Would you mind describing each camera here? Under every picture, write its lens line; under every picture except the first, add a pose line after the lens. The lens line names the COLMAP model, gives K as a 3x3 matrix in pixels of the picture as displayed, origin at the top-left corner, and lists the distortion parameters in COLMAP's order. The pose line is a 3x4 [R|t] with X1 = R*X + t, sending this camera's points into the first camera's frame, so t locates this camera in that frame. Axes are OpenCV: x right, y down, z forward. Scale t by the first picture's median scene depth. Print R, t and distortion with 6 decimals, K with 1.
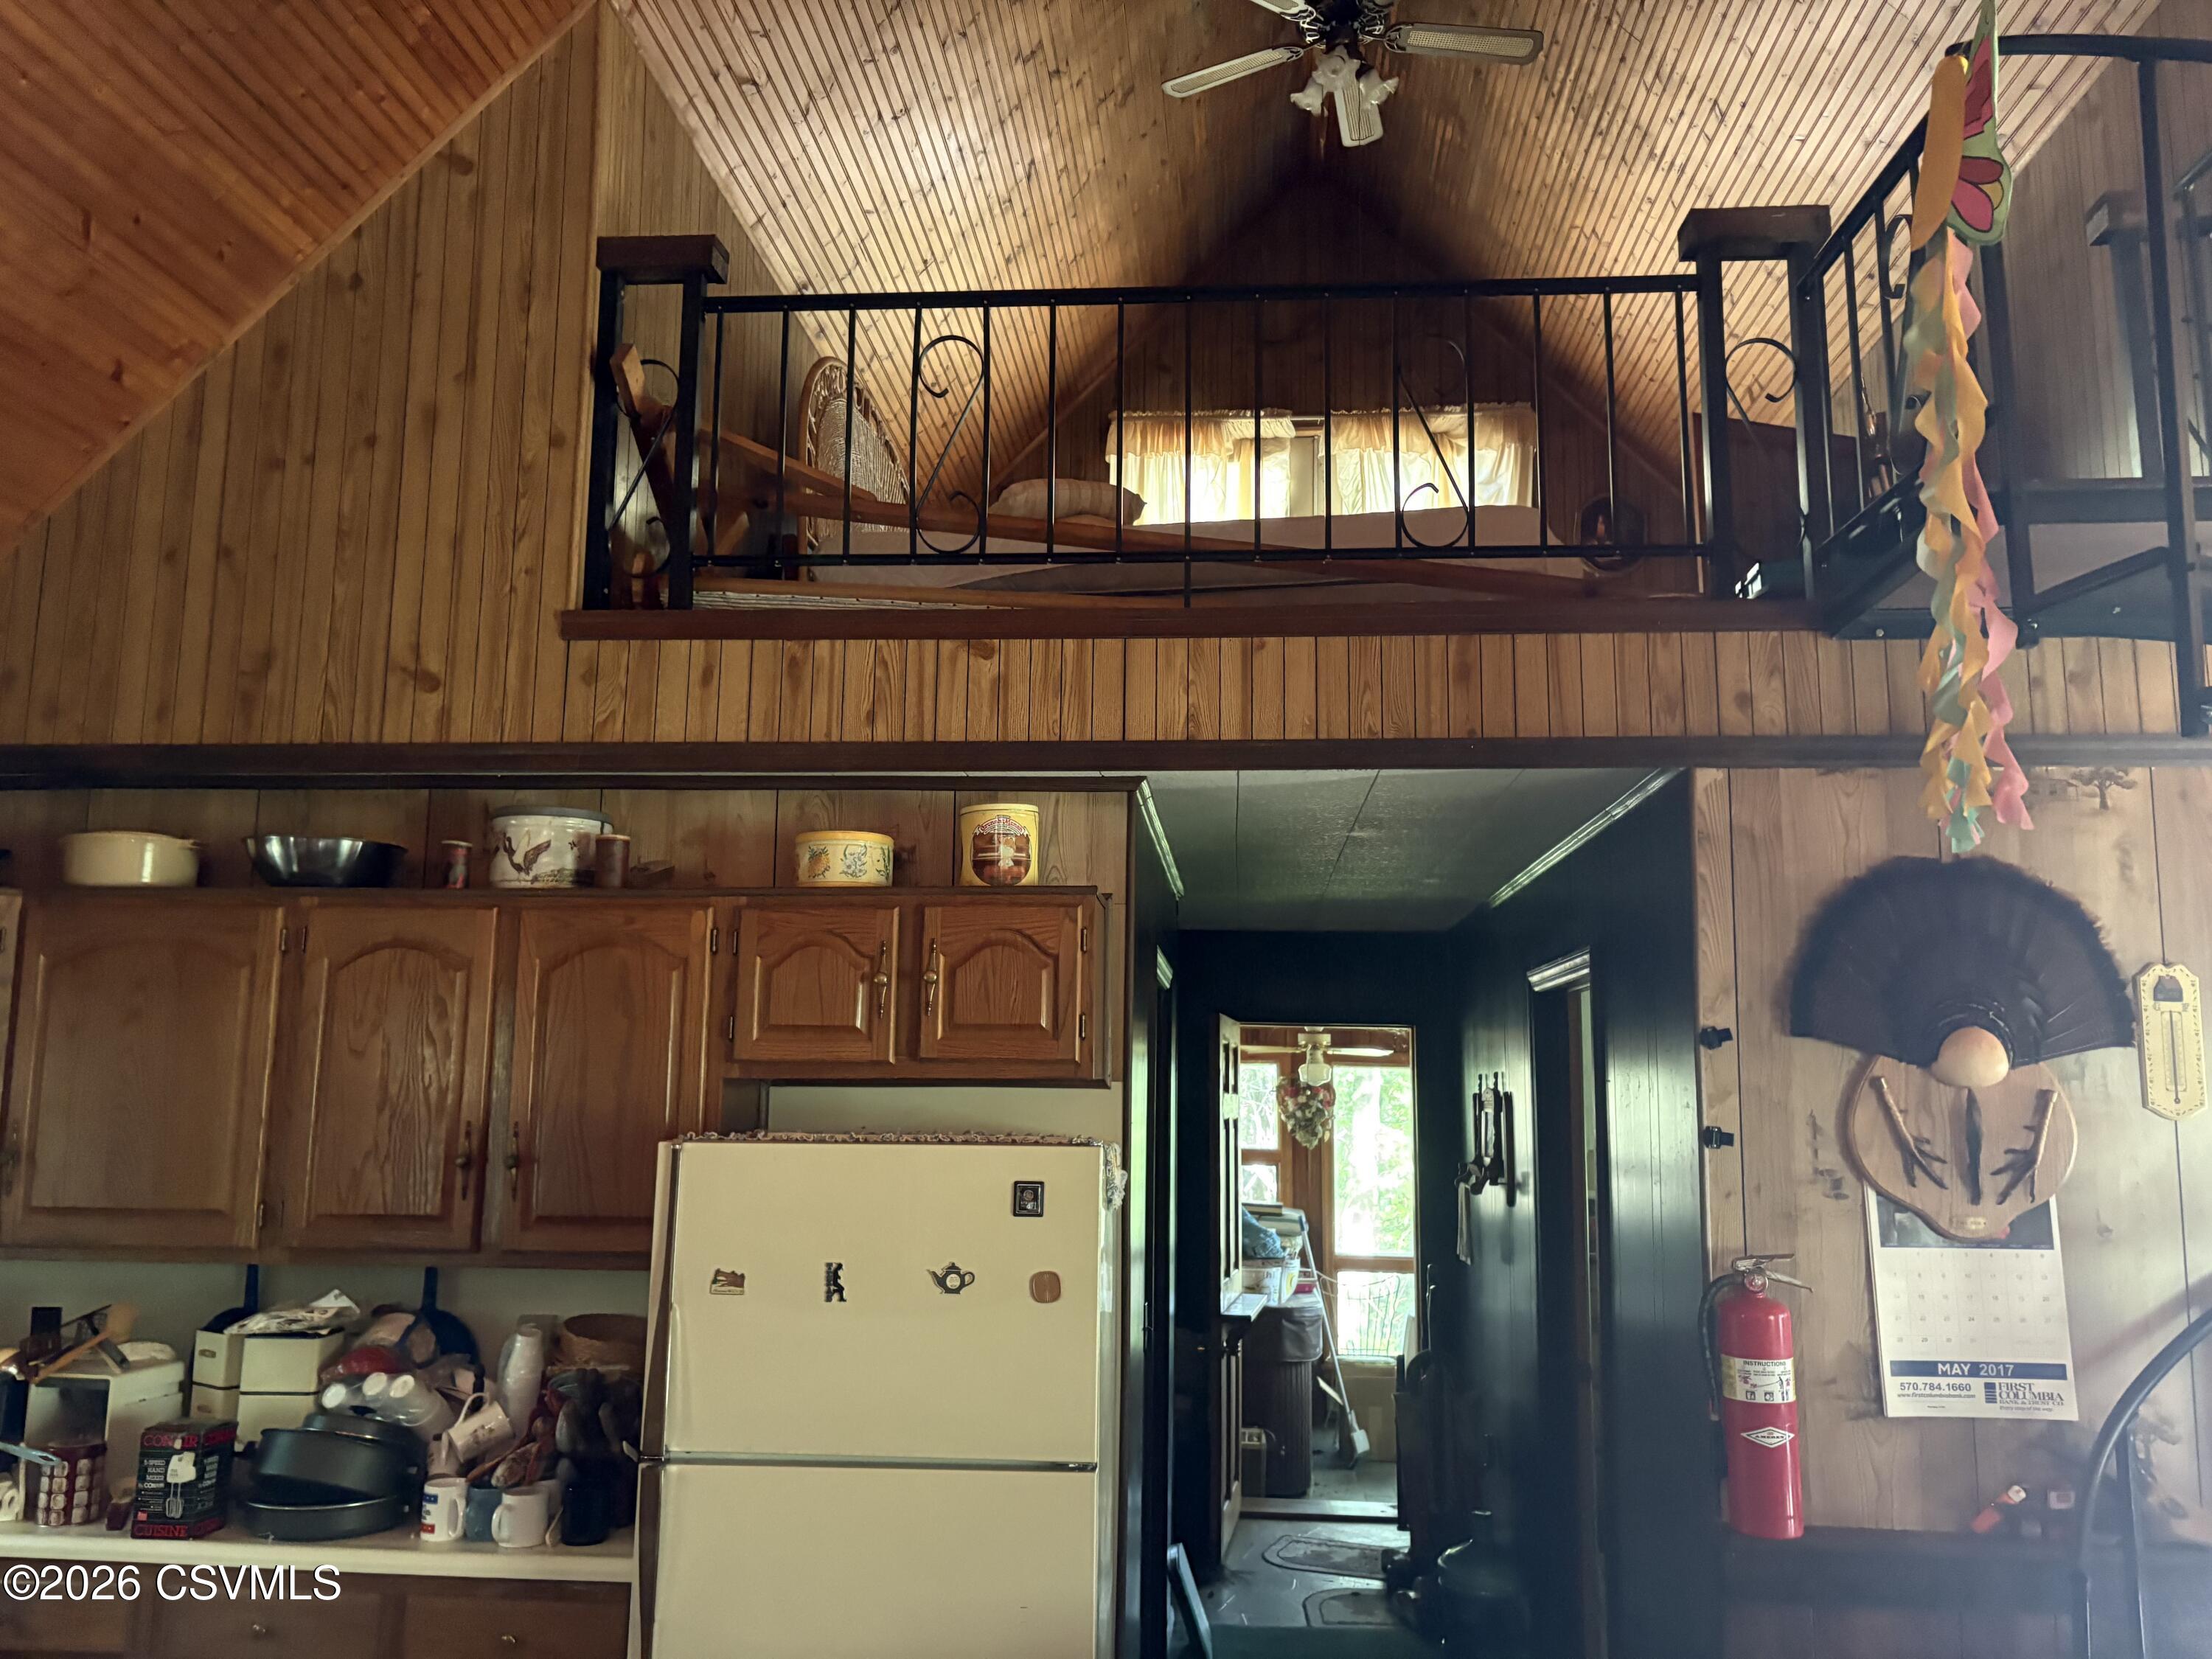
lens RADIAL K [[1695.1, 0, 1100.6], [0, 1695.1, 825.4], [0, 0, 1]] dist [0.057373, -0.049998]
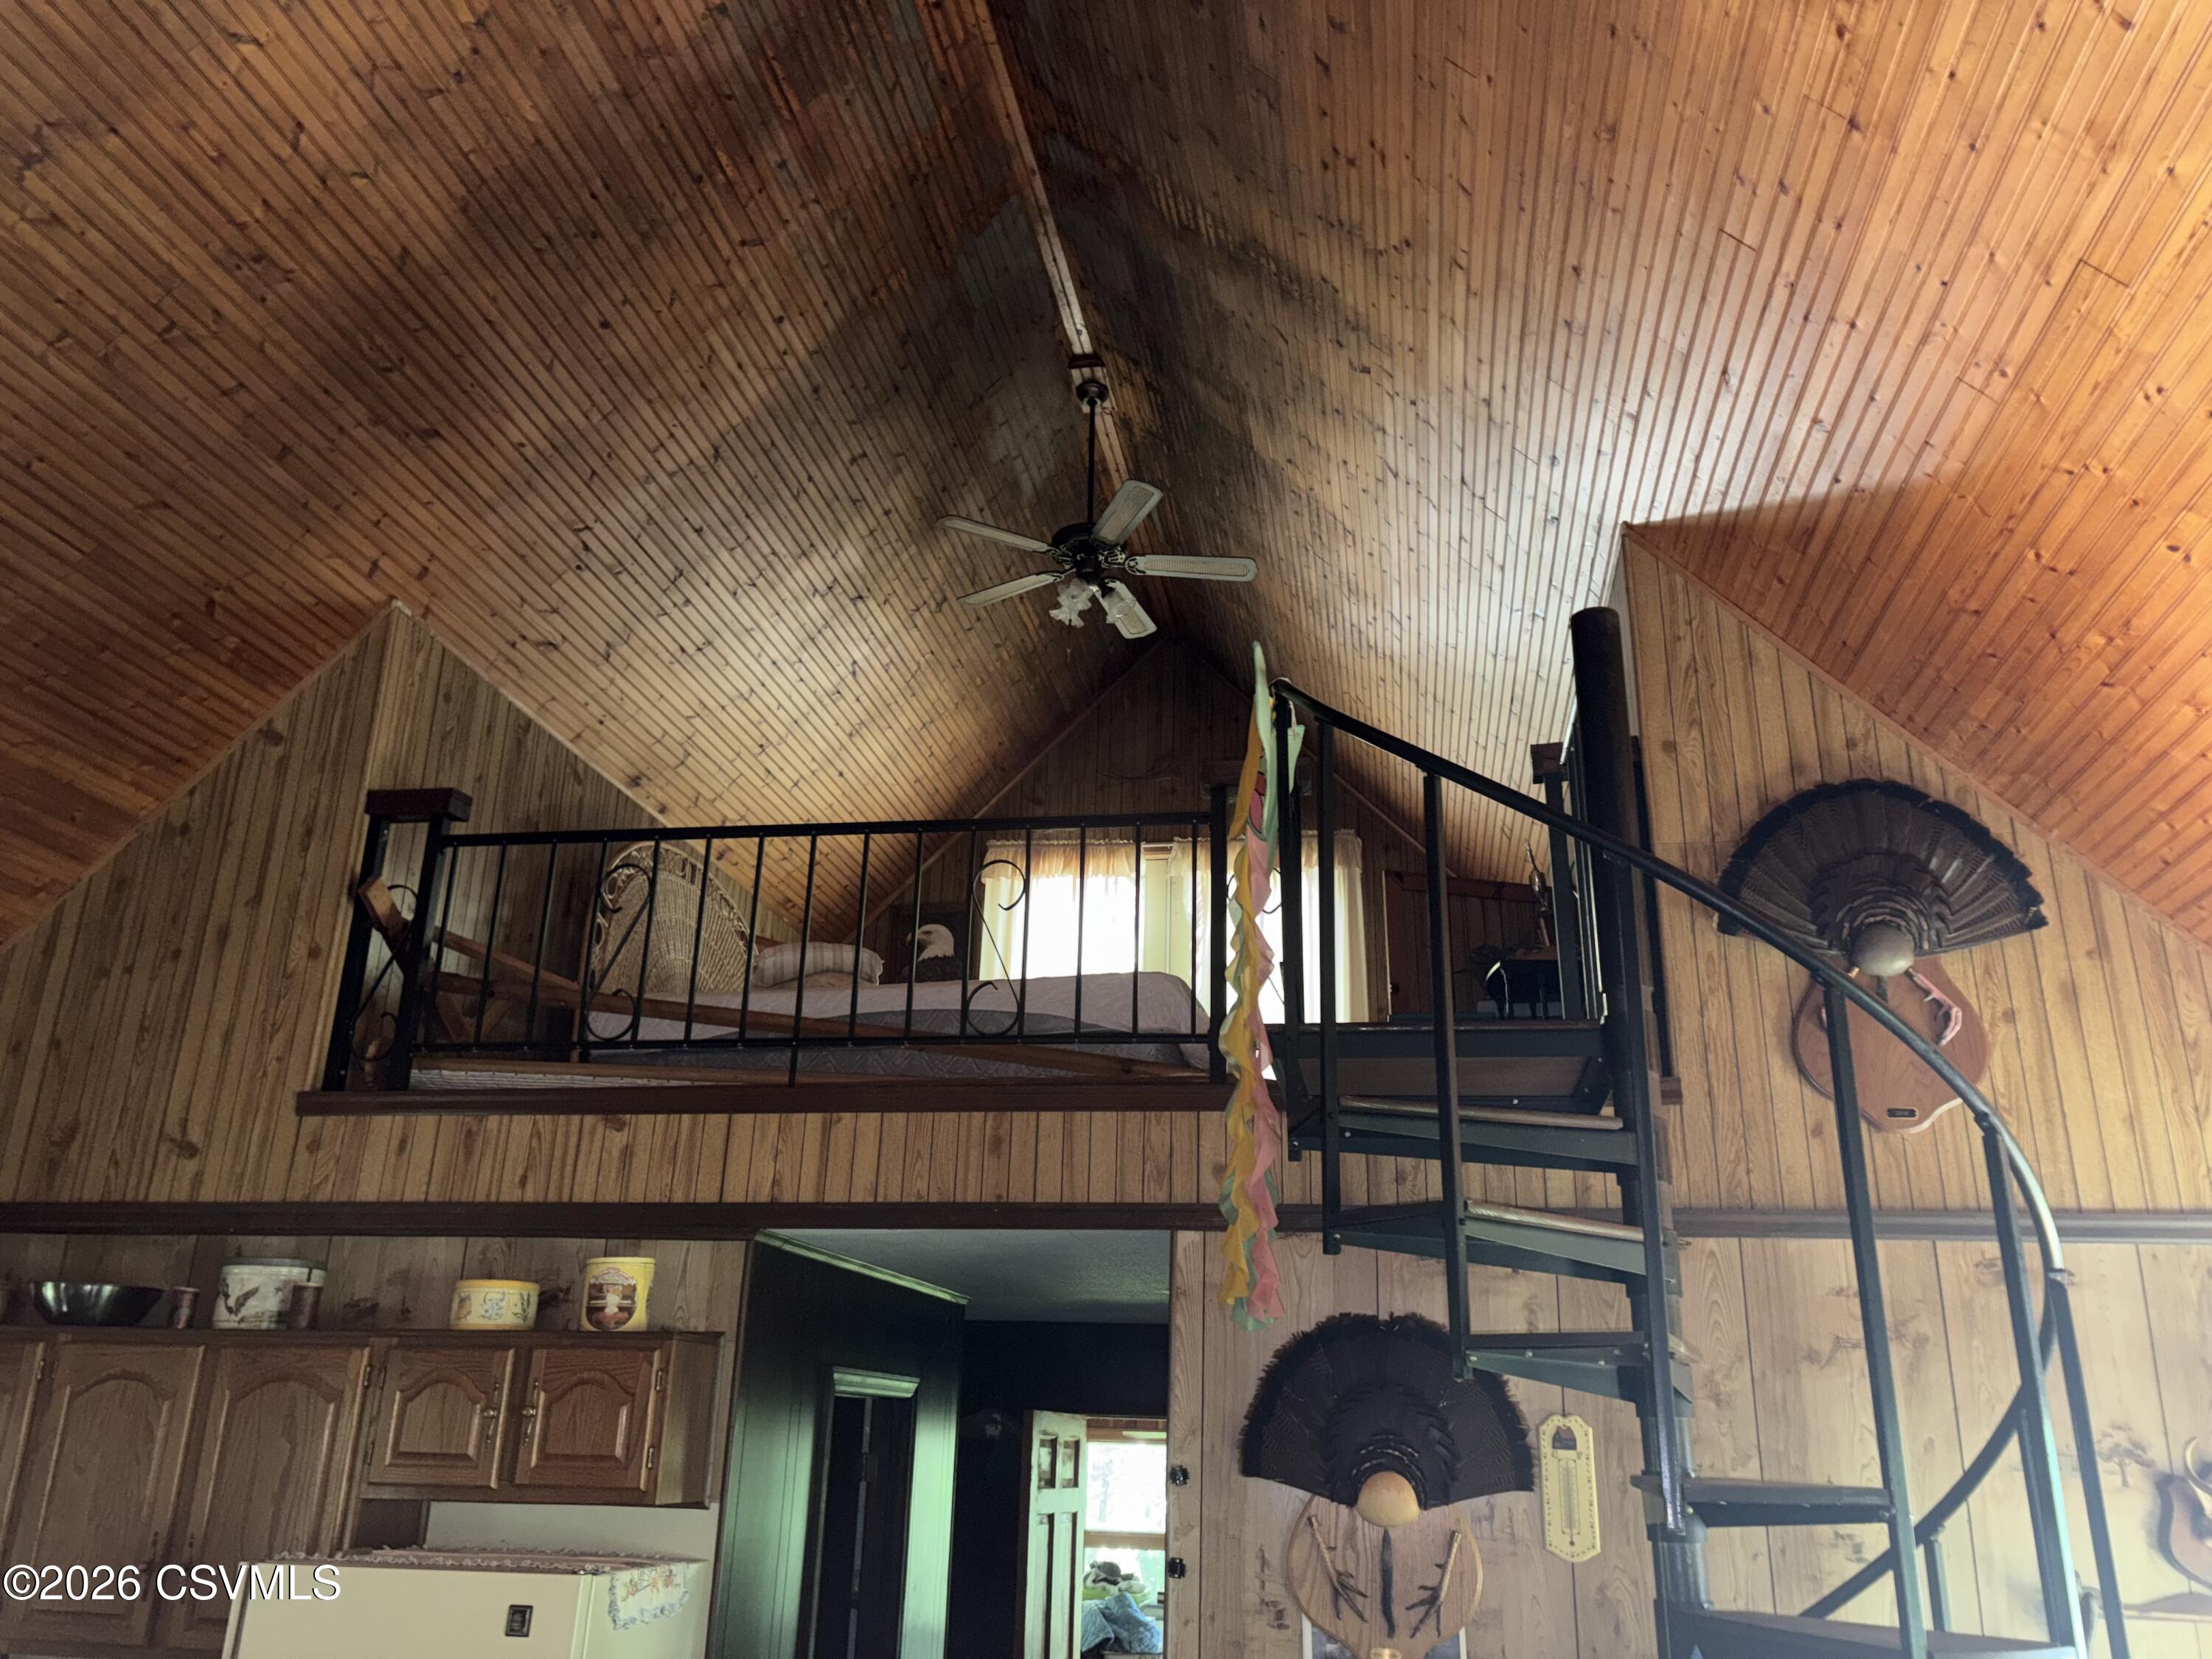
lens RADIAL K [[1695.1, 0, 1111.9], [0, 1695.1, 827.9], [0, 0, 1]] dist [0.057373, -0.049998]
pose [[0.995408, -0.017106, -0.094184, 0.403089], [-0.000898, 0.982191, -0.187881, -0.082714], [0.095721, 0.187102, 0.977666, -0.200876]]
